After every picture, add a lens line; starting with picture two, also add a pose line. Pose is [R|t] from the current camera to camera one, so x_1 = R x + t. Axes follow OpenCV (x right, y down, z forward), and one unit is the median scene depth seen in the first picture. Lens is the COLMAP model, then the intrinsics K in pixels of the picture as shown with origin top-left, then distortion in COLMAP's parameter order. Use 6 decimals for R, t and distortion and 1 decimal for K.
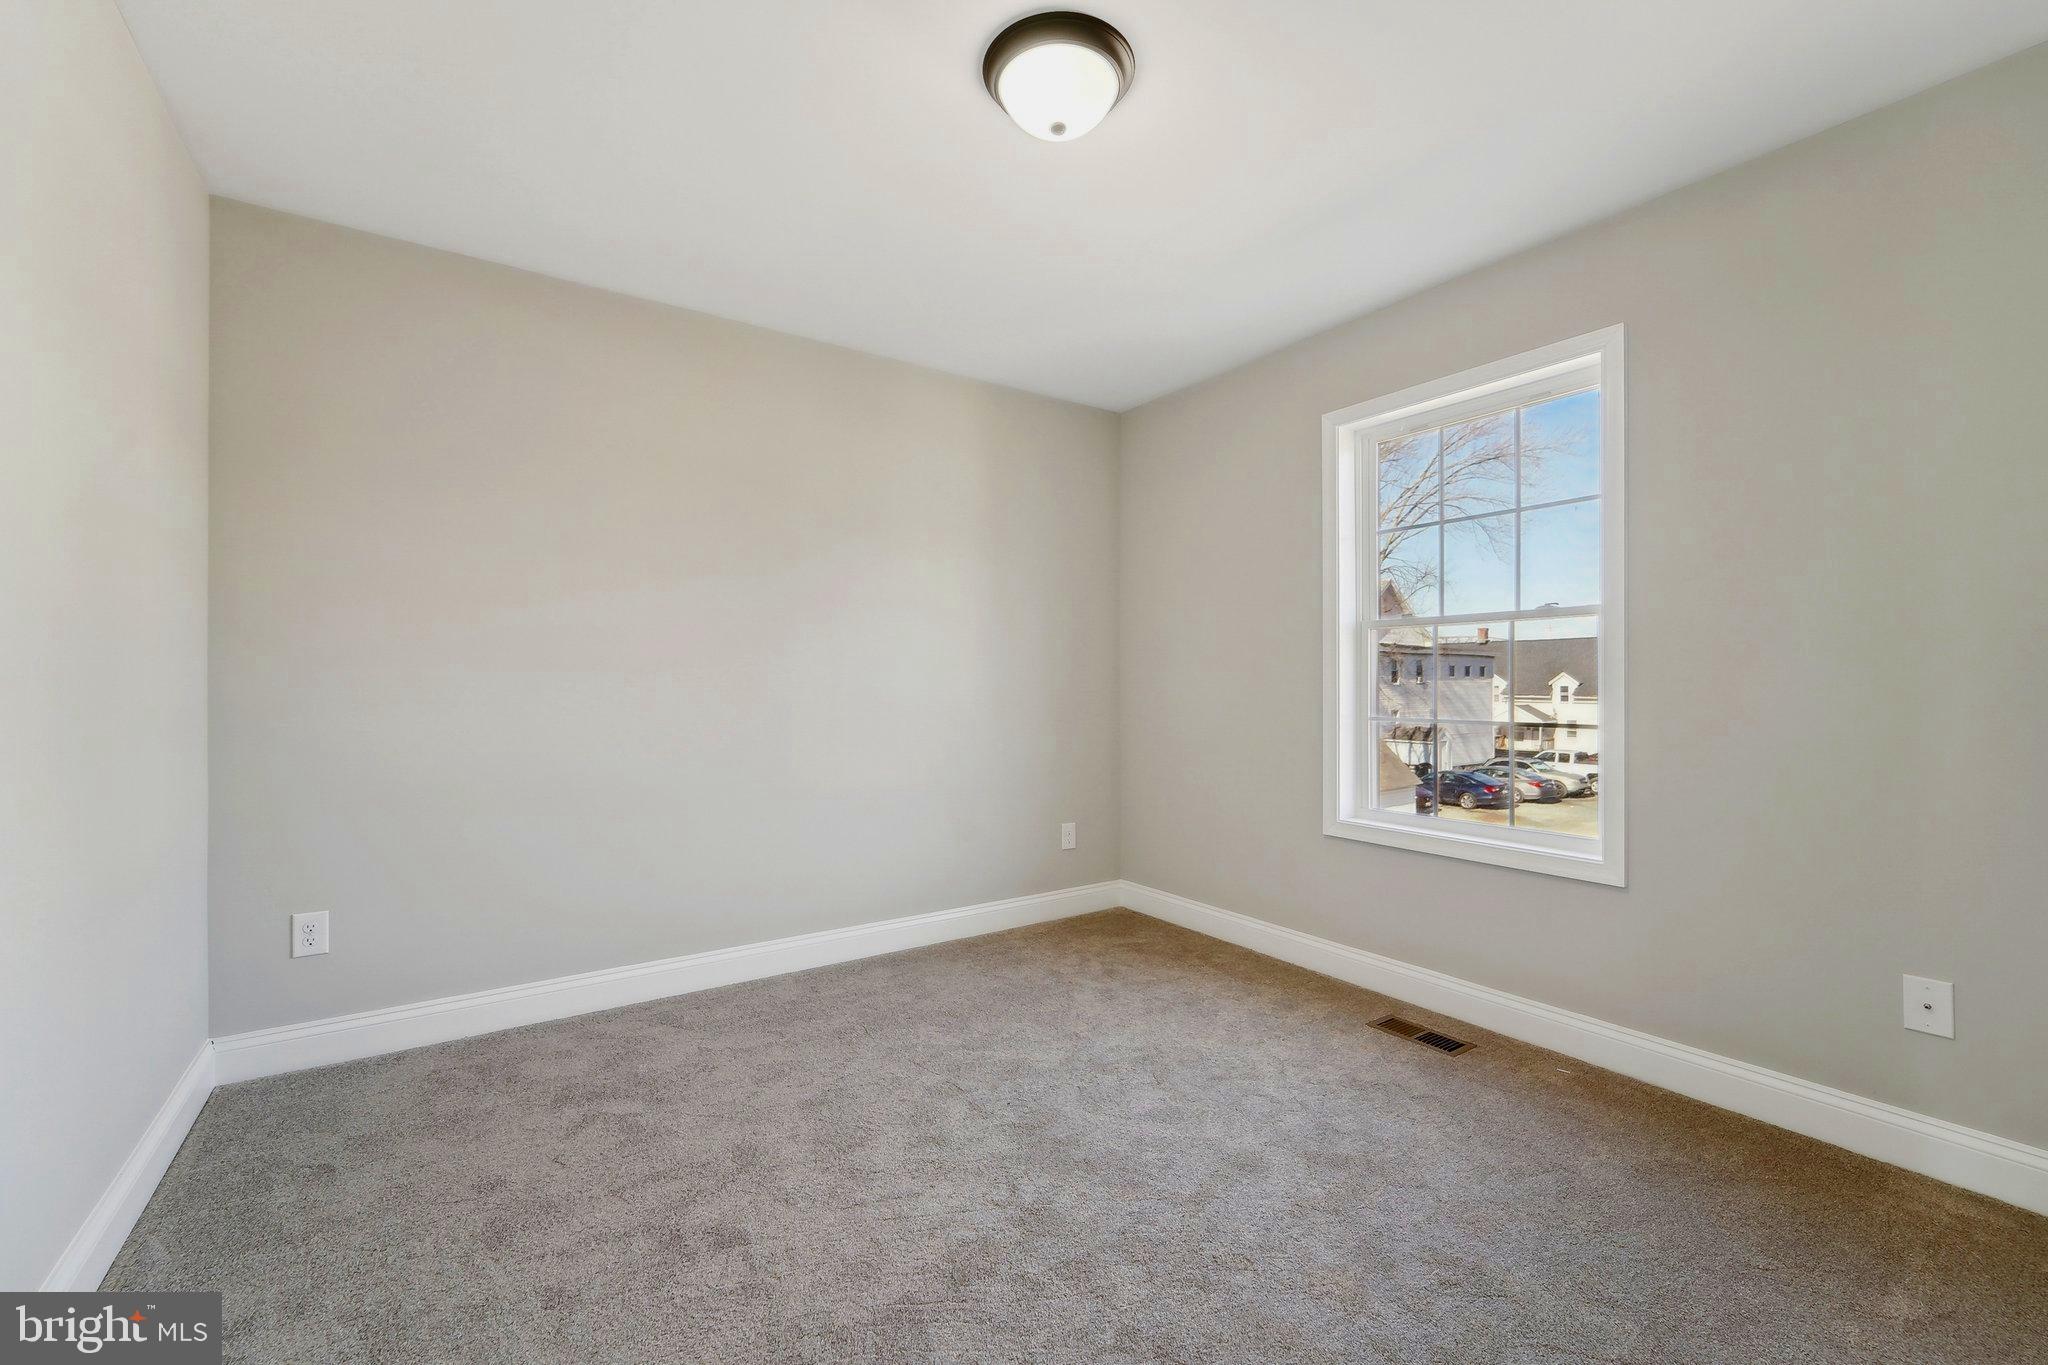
lens RADIAL K [[841.6, 0, 1025.7], [0, 841.6, 671.7], [0, 0, 1]] dist [-0.001160, -0.000250]
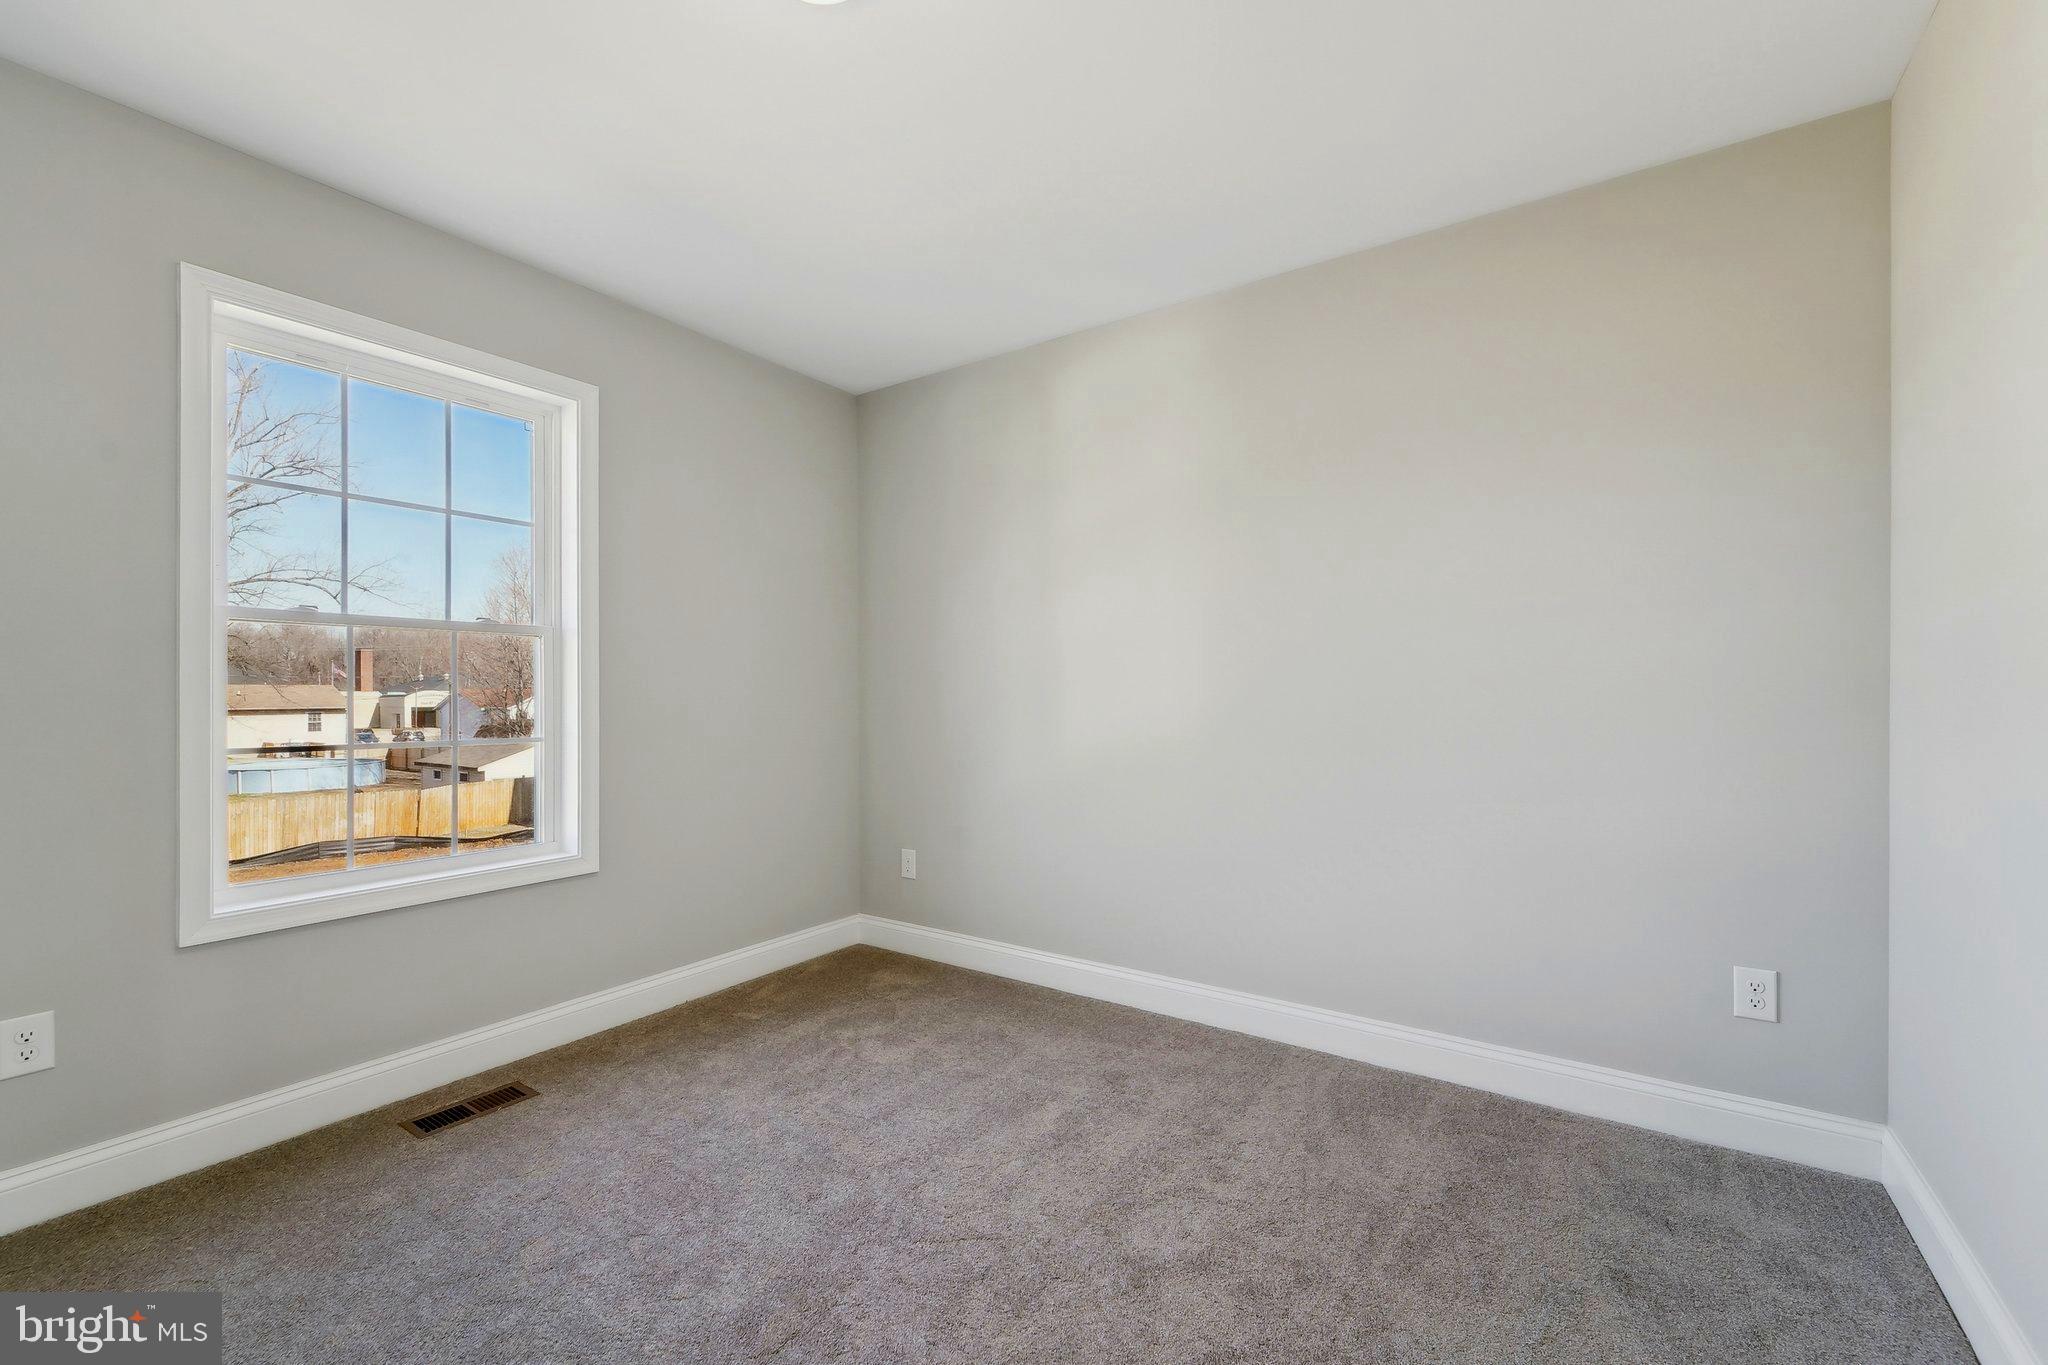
lens RADIAL K [[841.6, 0, 1032.2], [0, 841.6, 691.6], [0, 0, 1]] dist [-0.001160, -0.000250]
pose [[-0.377067, 0.000252, 0.926186, -0.500873], [-0.005569, 0.999981, -0.002539, 0.004823], [-0.926169, -0.006116, -0.377058, 0.736848]]
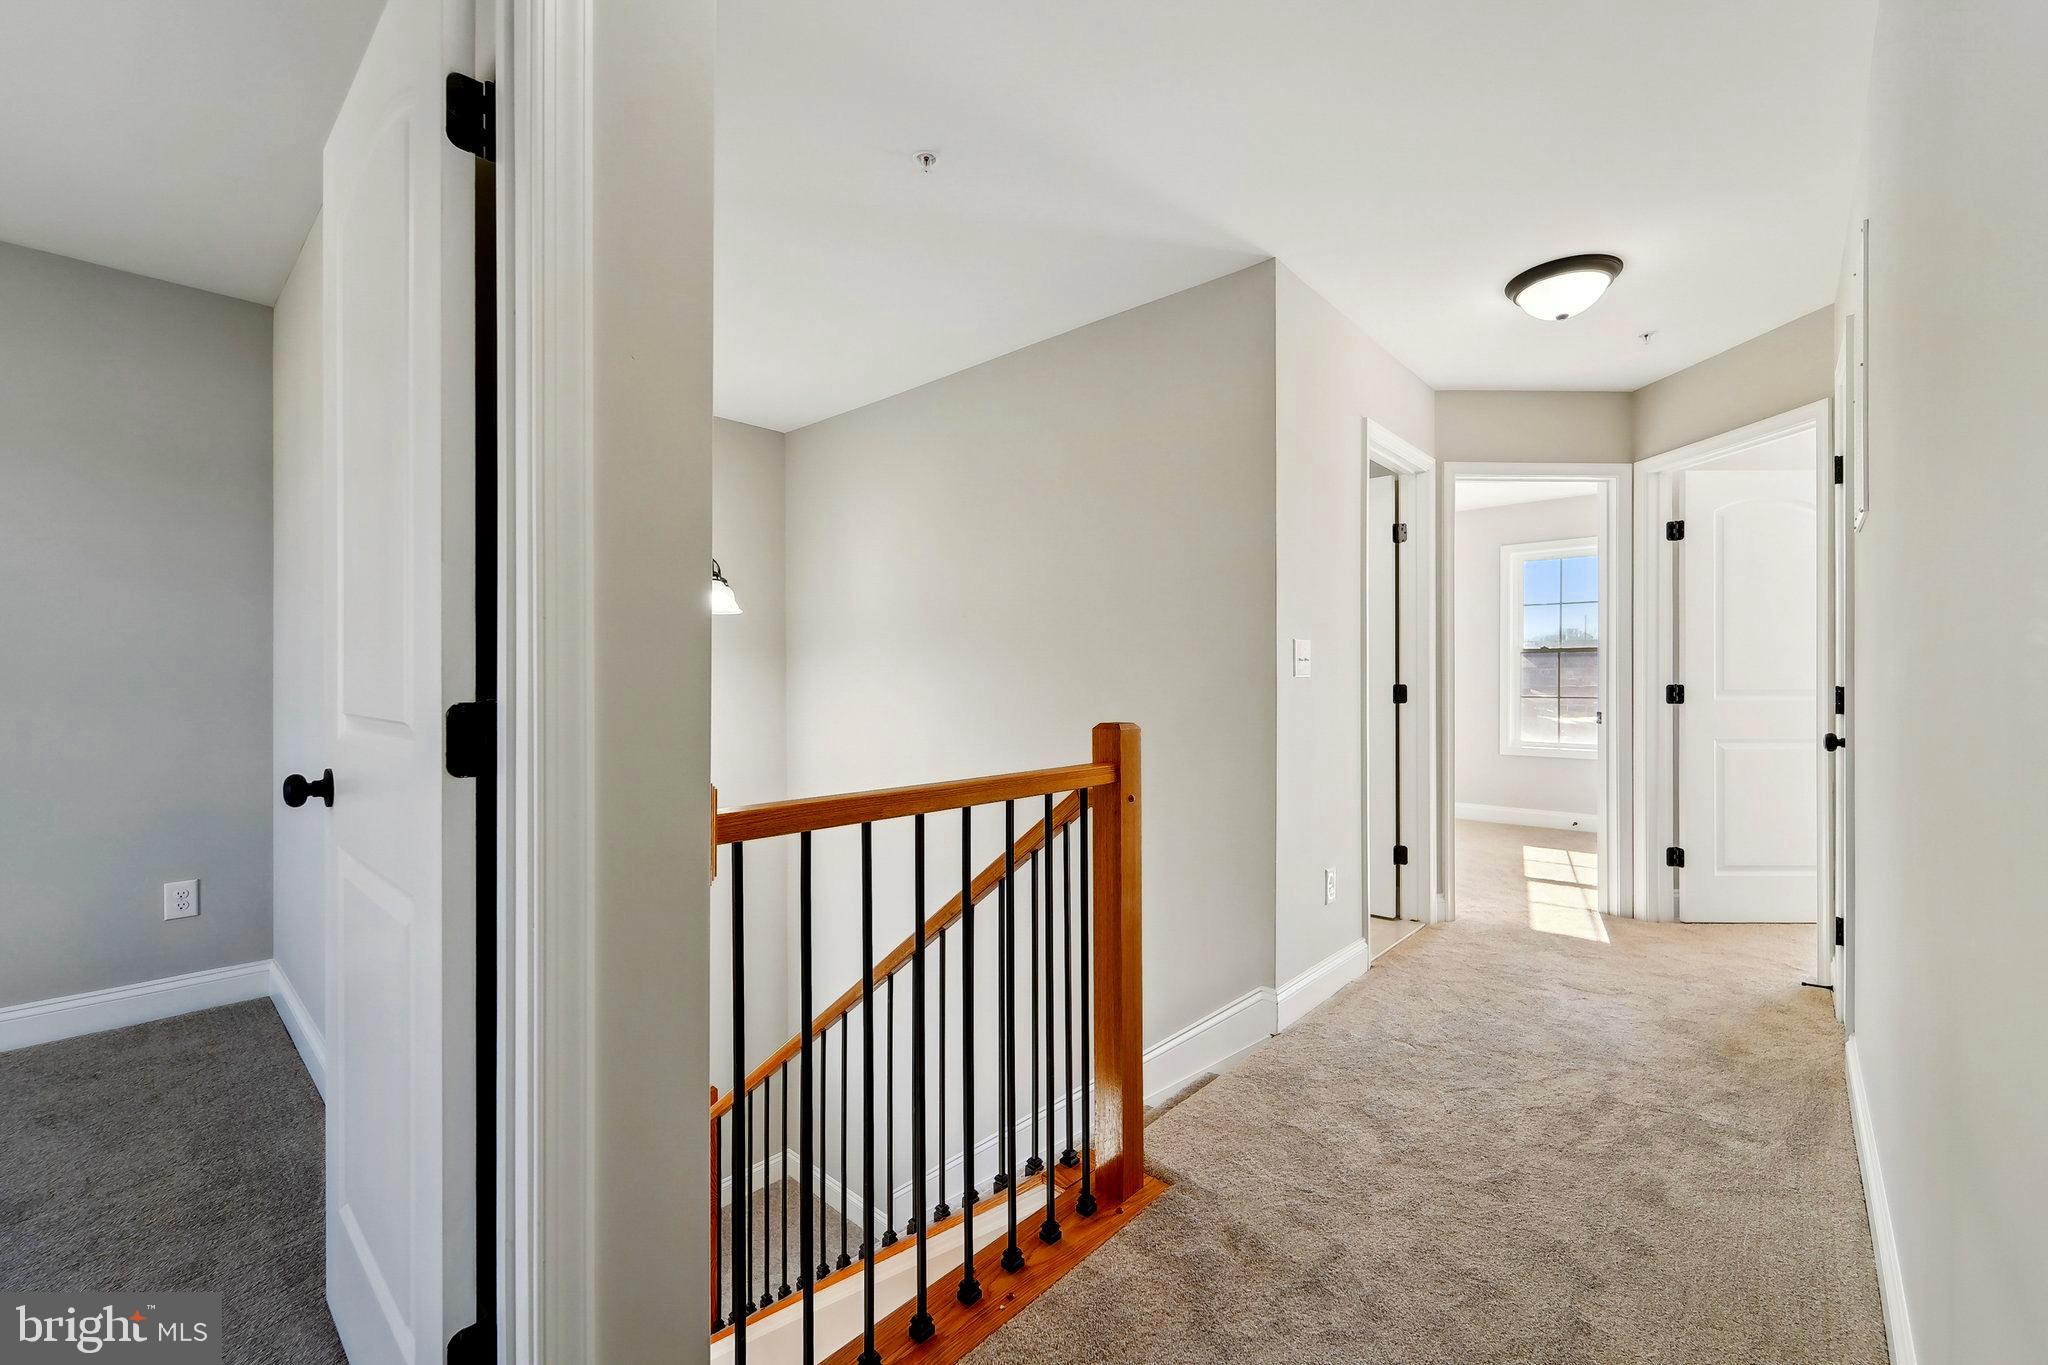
lens RADIAL K [[841.6, 0, 1033.3], [0, 841.6, 688.4], [0, 0, 1]] dist [-0.001160, -0.000250]
pose [[-0.969356, -0.001391, -0.245656, -0.963073], [0.000359, 0.999975, -0.007078, 0.017931], [0.245660, -0.006949, -0.969331, 1.306291]]
